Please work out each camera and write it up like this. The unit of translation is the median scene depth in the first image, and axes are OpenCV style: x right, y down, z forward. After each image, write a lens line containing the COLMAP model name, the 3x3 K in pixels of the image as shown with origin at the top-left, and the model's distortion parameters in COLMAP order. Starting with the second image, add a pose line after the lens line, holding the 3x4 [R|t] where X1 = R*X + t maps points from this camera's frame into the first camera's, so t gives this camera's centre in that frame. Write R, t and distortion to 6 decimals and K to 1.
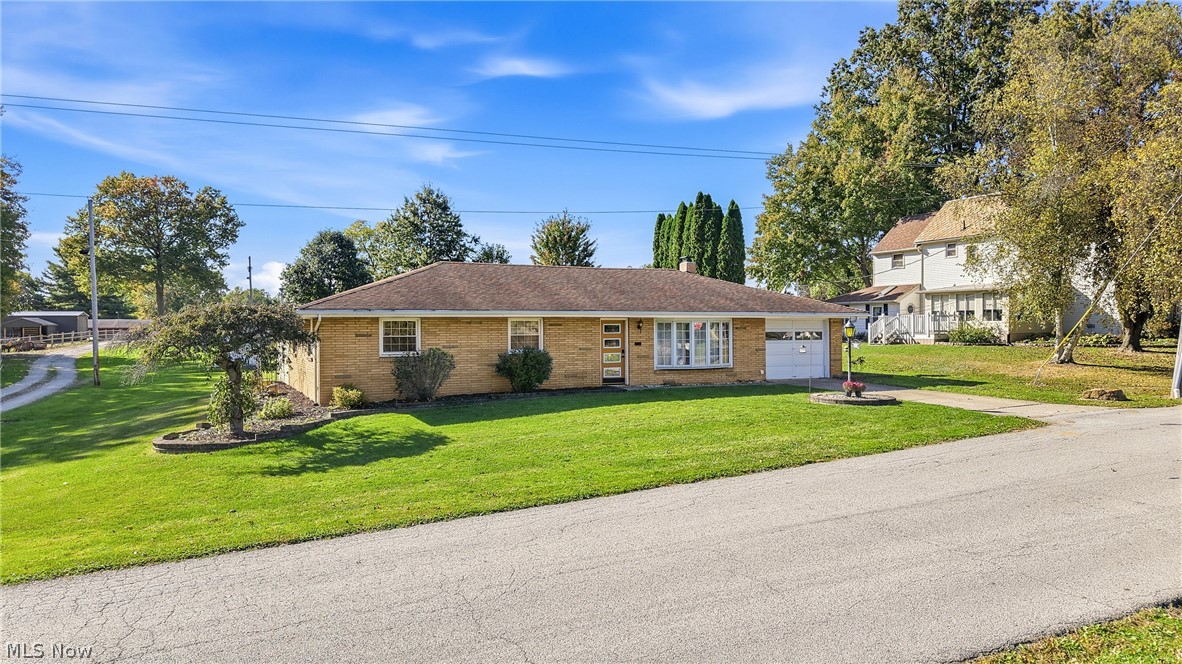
lens RADIAL K [[769.2, 0, 591.0], [0, 769.2, 332.0], [0, 0, 1]] dist [0.027284, -0.002185]
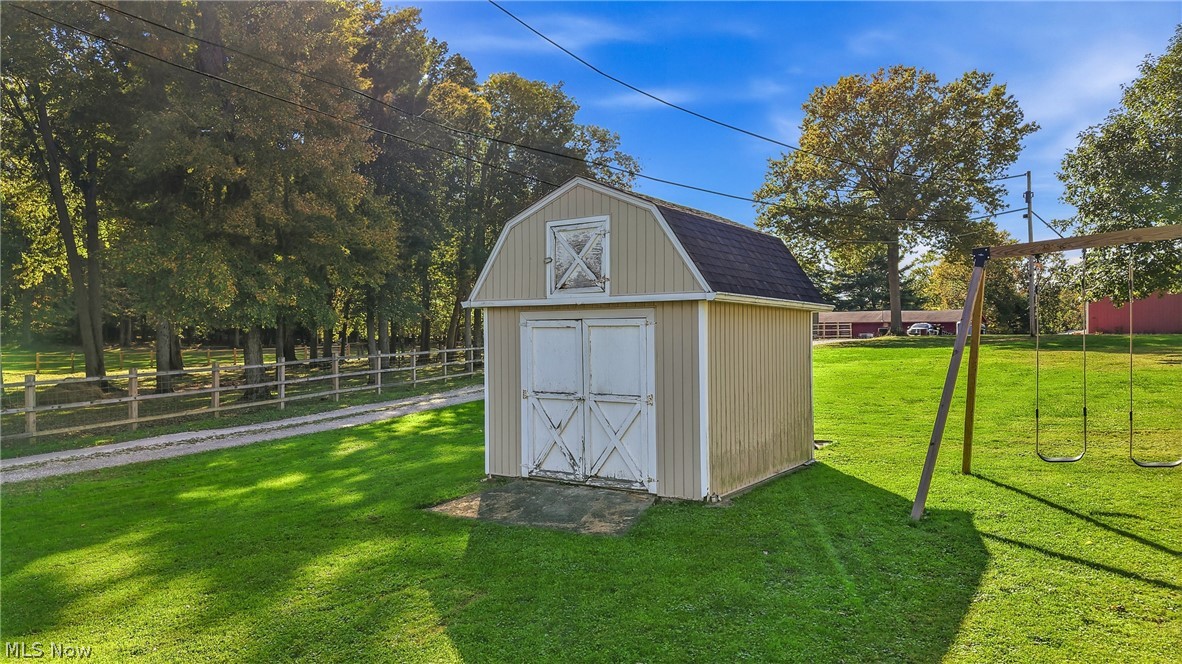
lens RADIAL K [[769.2, 0, 591.0], [0, 769.2, 332.0], [0, 0, 1]] dist [0.027284, -0.002185]
pose [[0.517081, 0.000978, -0.855936, -0.611379], [-0.002515, 0.999997, -0.000377, 0.029268], [0.855933, 0.002348, 0.517082, 1.935823]]
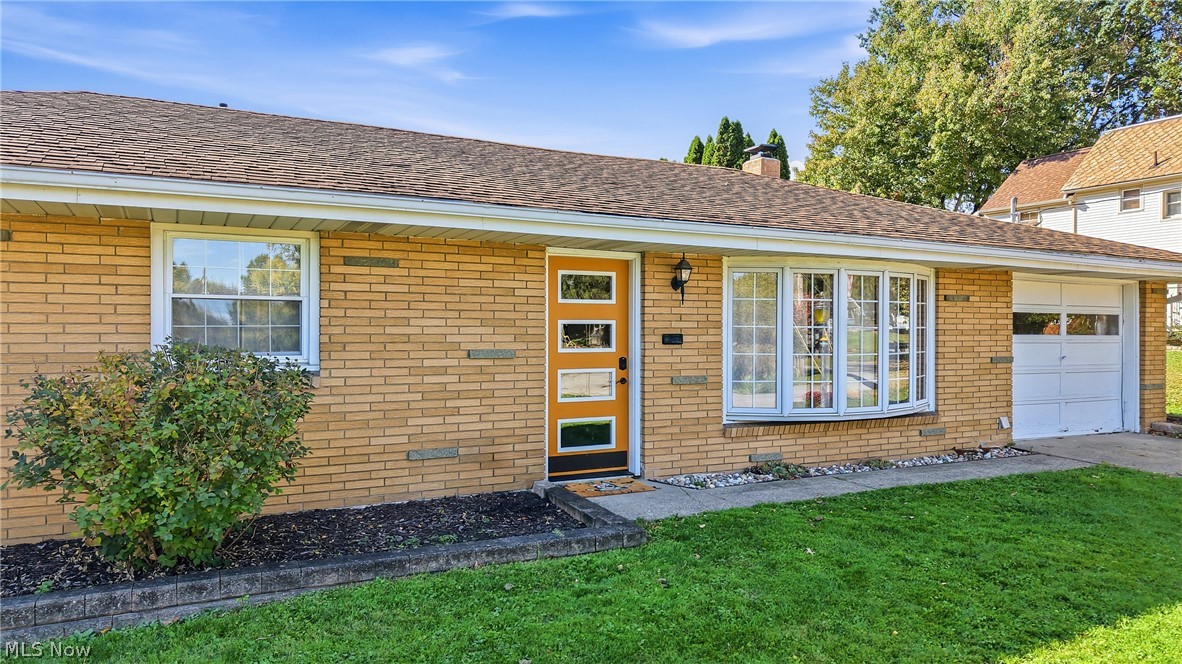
lens RADIAL K [[778.2, 0, 591.0], [0, 778.2, 332.0], [0, 0, 1]] dist [0.022611, -0.000268]
pose [[0.999623, 0.010089, 0.025518, 0.018969], [-0.010038, 0.999947, -0.002127, 0.012288], [-0.025538, 0.001870, 0.999672, 0.625625]]
